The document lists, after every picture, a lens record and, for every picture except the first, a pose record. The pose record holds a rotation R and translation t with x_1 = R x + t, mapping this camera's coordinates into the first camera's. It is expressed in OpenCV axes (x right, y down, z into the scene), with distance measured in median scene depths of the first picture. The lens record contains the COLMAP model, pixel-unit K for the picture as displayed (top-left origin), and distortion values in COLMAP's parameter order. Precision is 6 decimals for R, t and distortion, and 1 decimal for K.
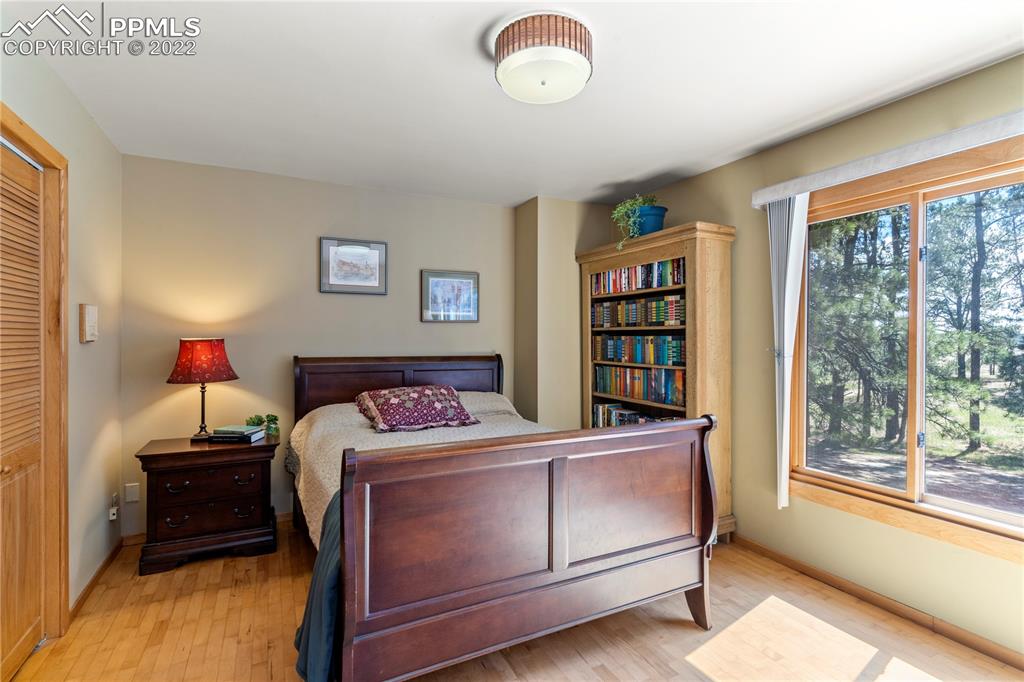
lens RADIAL K [[492.6, 0, 512.7], [0, 492.6, 336.8], [0, 0, 1]] dist [0.004581, -0.000068]
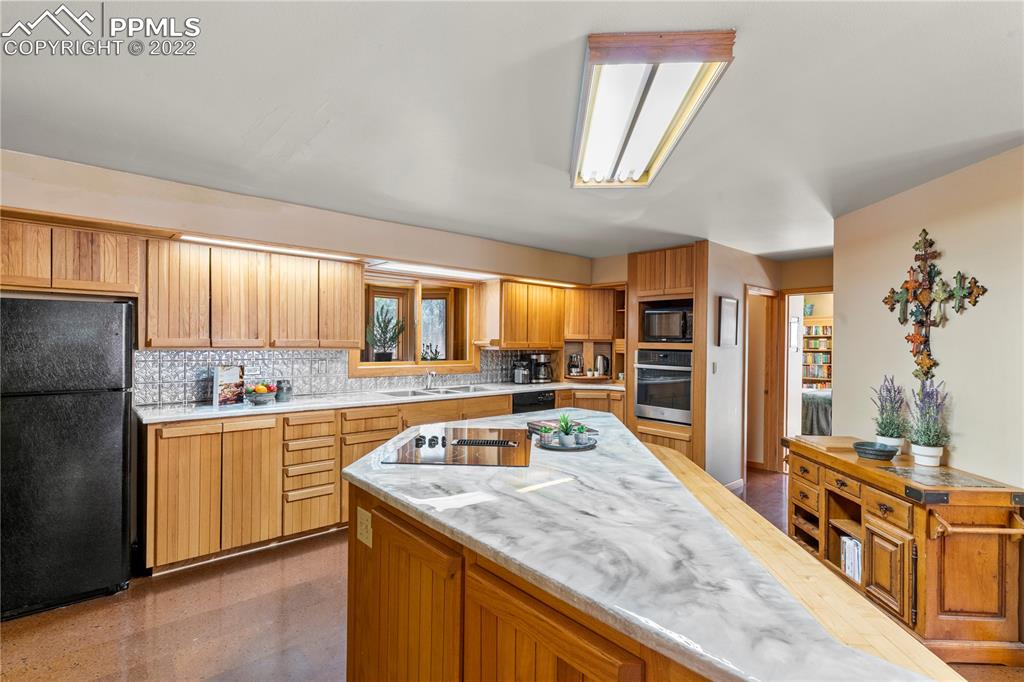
lens RADIAL K [[492.6, 0, 507.8], [0, 492.6, 345.5], [0, 0, 1]] dist [0.004581, -0.000068]
pose [[0.969611, 0.013019, 0.244304, -2.060490], [-0.012737, 0.999915, -0.002733, -0.014632], [-0.244319, -0.000462, 0.969695, -1.251795]]
